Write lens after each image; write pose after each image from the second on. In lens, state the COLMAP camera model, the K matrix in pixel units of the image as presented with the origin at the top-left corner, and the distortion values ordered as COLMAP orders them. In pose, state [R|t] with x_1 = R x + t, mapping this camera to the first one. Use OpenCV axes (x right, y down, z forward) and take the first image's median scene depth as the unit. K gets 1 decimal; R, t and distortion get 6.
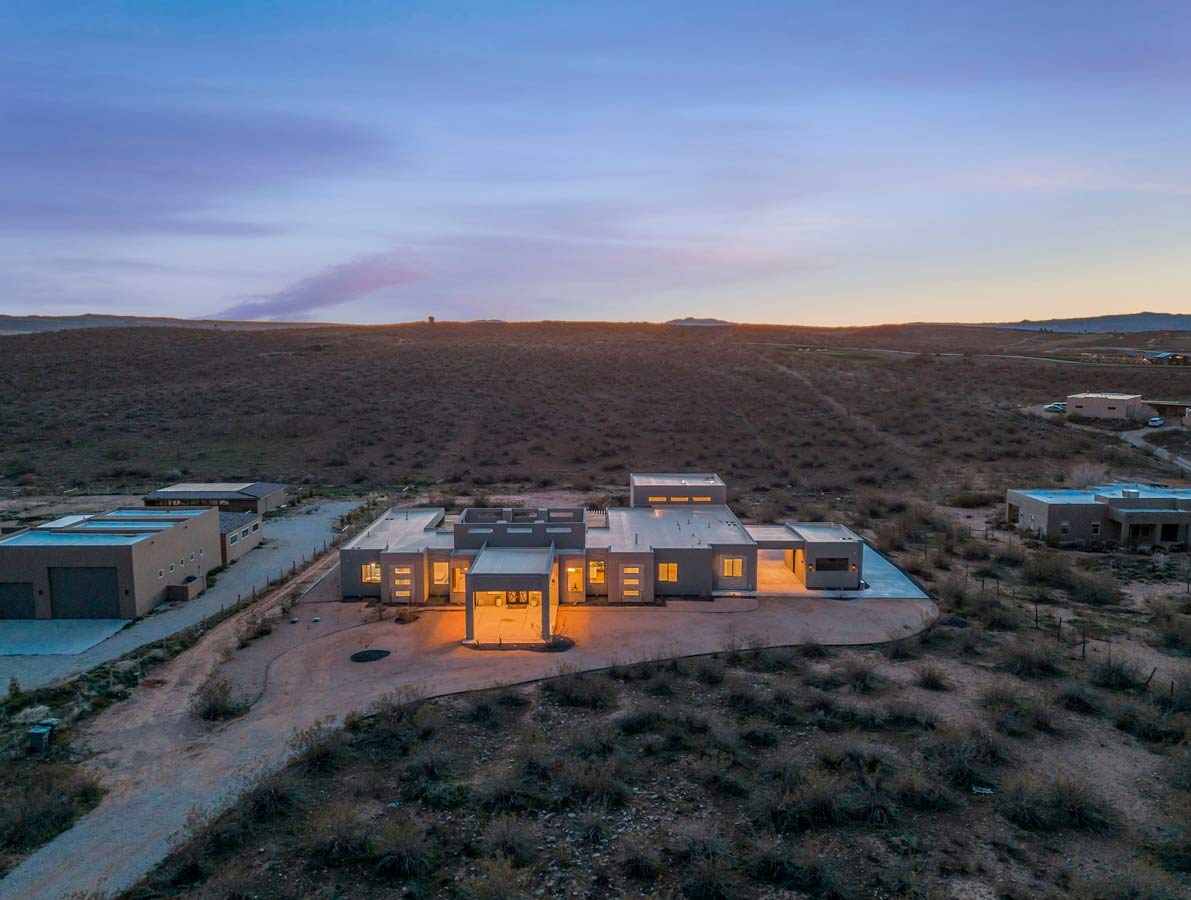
lens RADIAL K [[861.2, 0, 595.5], [0, 861.2, 450.0], [0, 0, 1]] dist [0.035601, -0.033910]
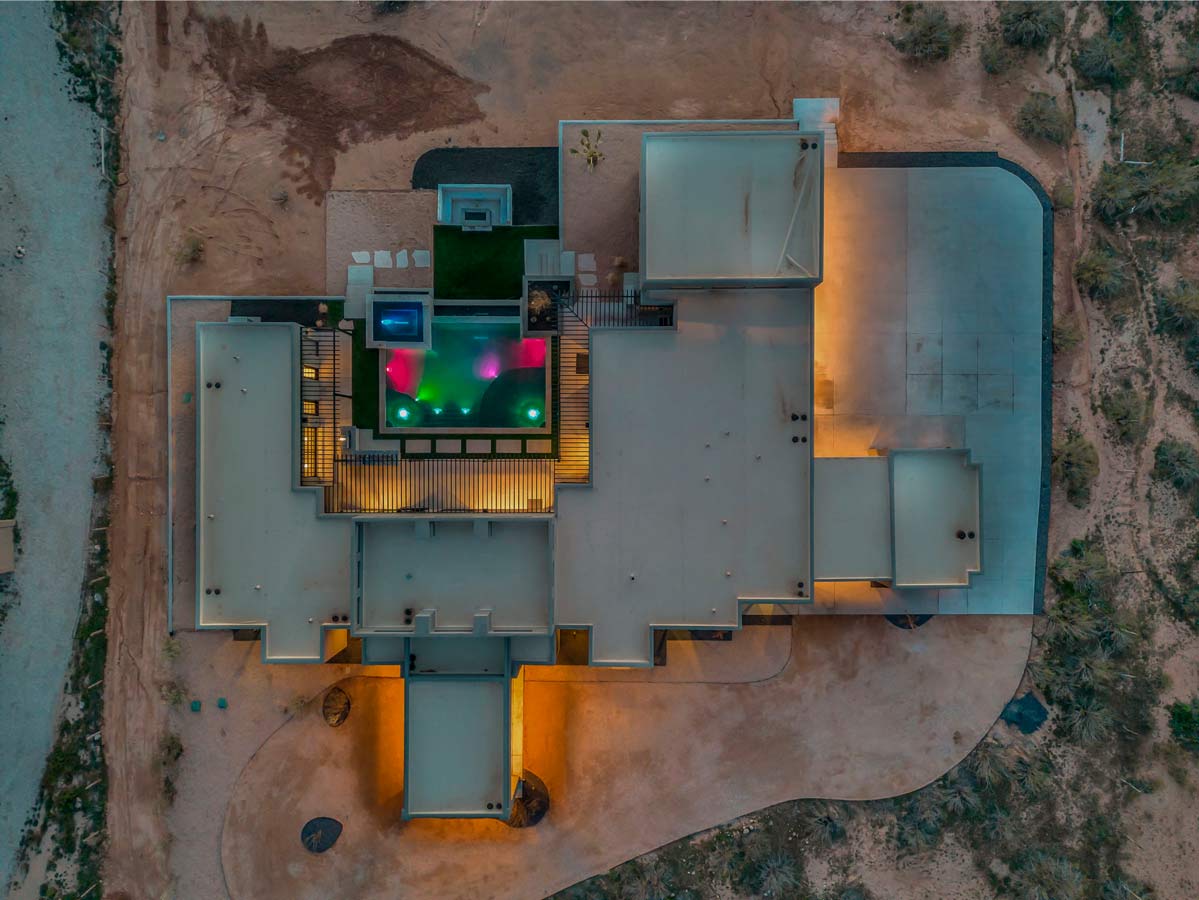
lens RADIAL K [[867.0, 0, 599.5], [0, 867.0, 450.0], [0, 0, 1]] dist [0.035601, -0.033910]
pose [[0.999878, 0.002064, -0.015500, 0.042630], [0.015105, 0.128933, 0.991538, -0.732131], [0.004045, -0.991651, 0.128886, 1.319124]]
